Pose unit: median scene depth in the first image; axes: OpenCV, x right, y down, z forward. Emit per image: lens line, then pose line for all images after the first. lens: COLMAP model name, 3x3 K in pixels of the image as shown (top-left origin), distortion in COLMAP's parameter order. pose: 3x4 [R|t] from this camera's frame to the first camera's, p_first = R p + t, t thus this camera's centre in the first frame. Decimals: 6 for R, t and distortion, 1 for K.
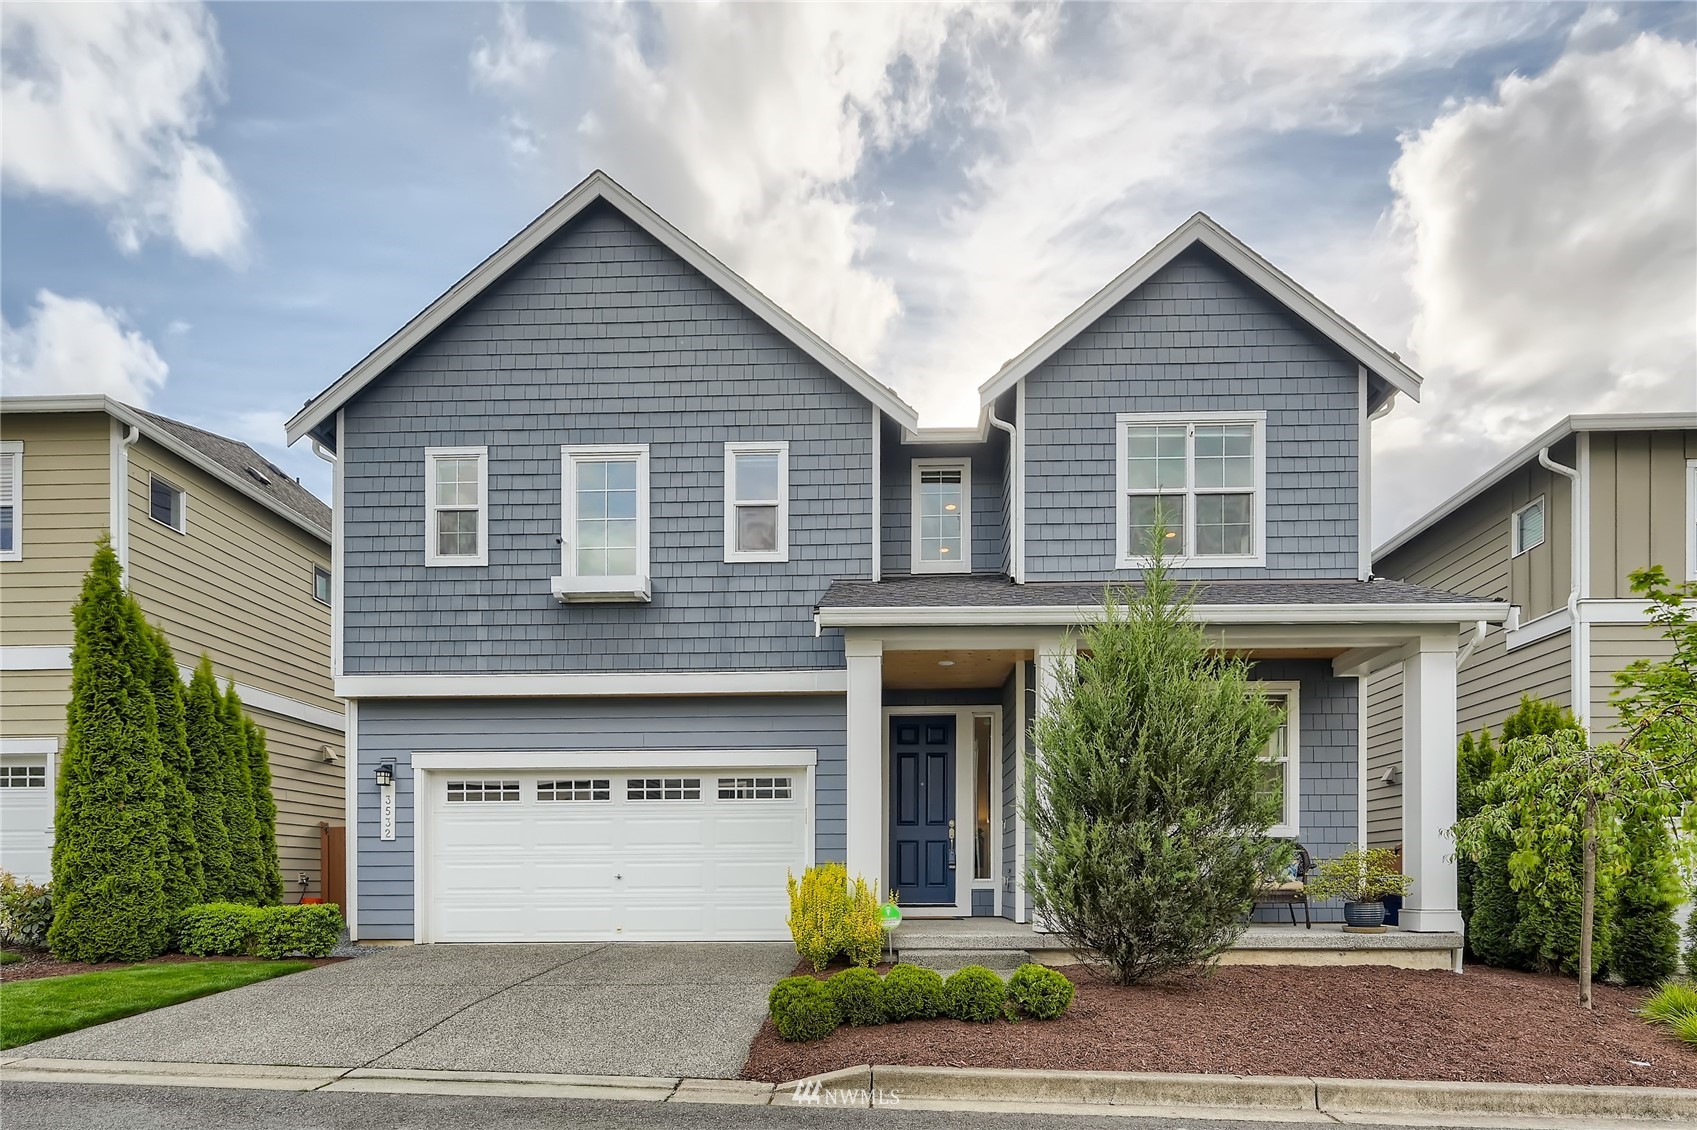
lens RADIAL K [[853.2, 0, 941.5], [0, 853.2, 574.2], [0, 0, 1]] dist [0.000261, 0.000457]
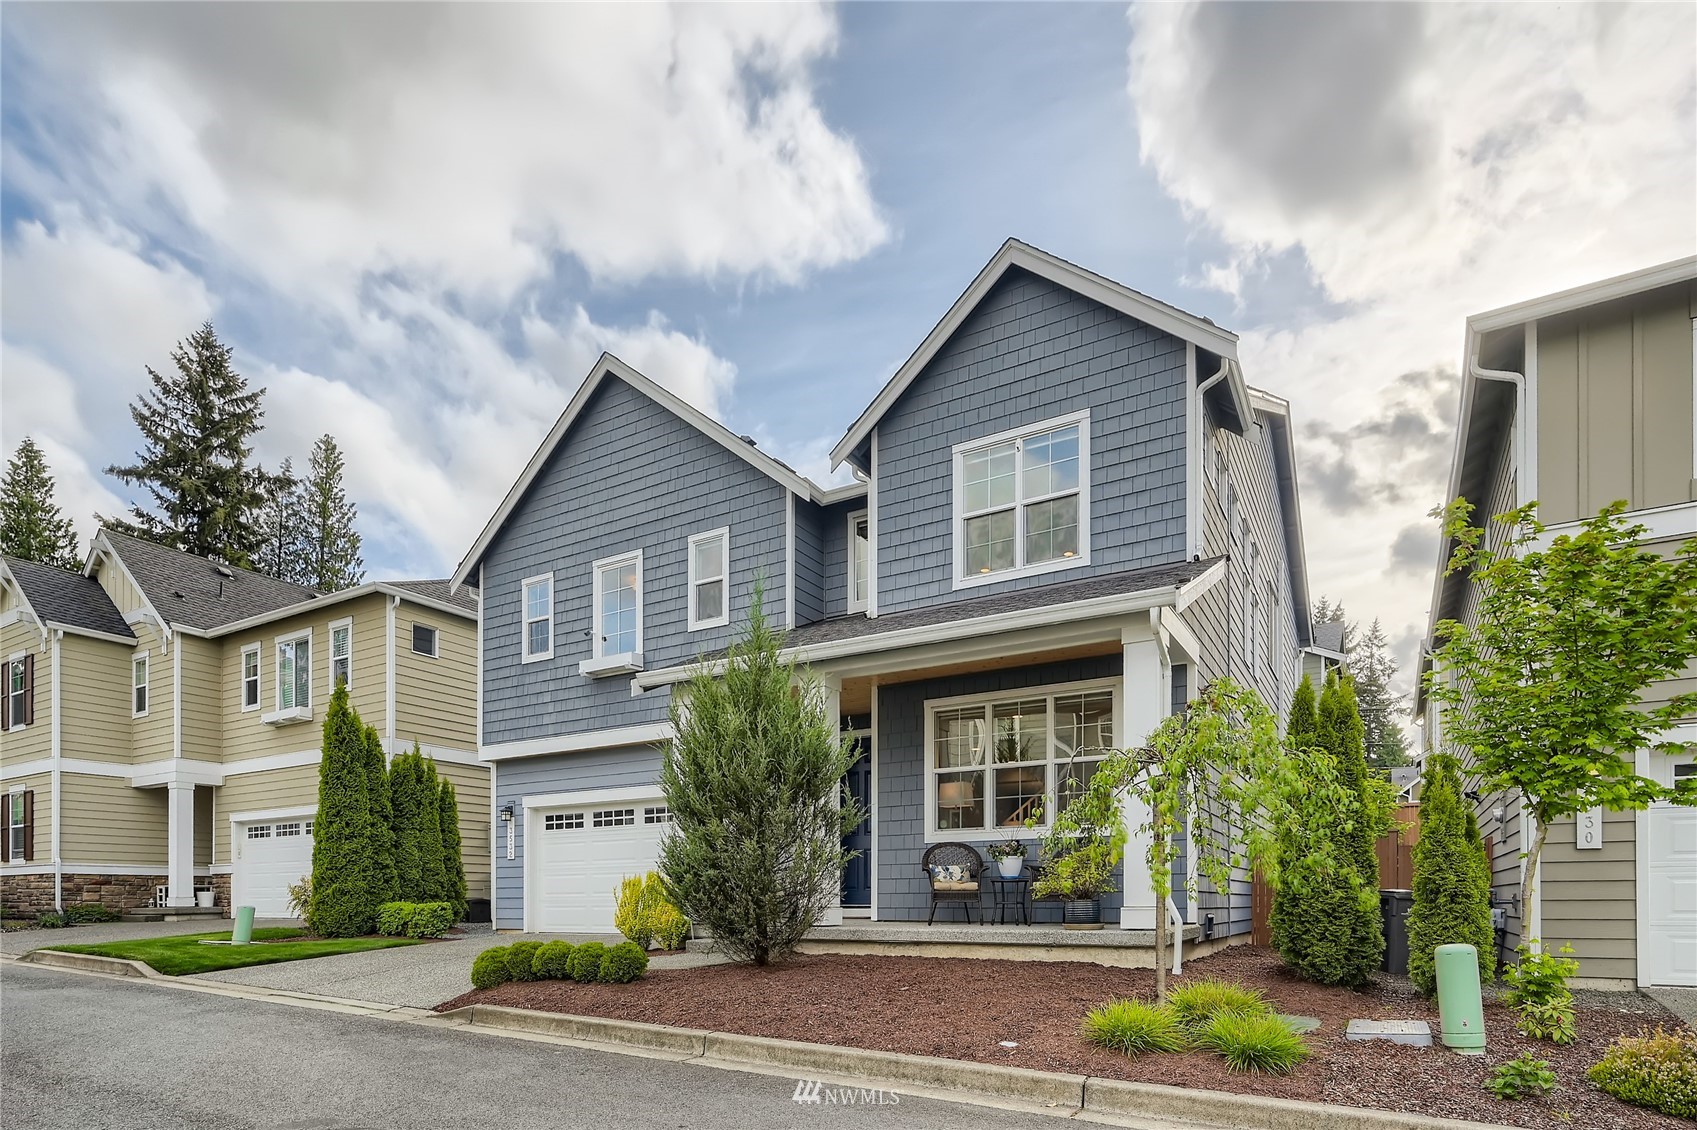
lens RADIAL K [[843.8, 0, 865.3], [0, 843.8, 542.3], [0, 0, 1]] dist [0.001731, 0.000347]
pose [[0.880872, -0.185792, -0.435368, 0.570963], [0.163750, 0.982569, -0.087995, 0.009270], [0.444128, 0.006221, 0.895942, -0.013667]]
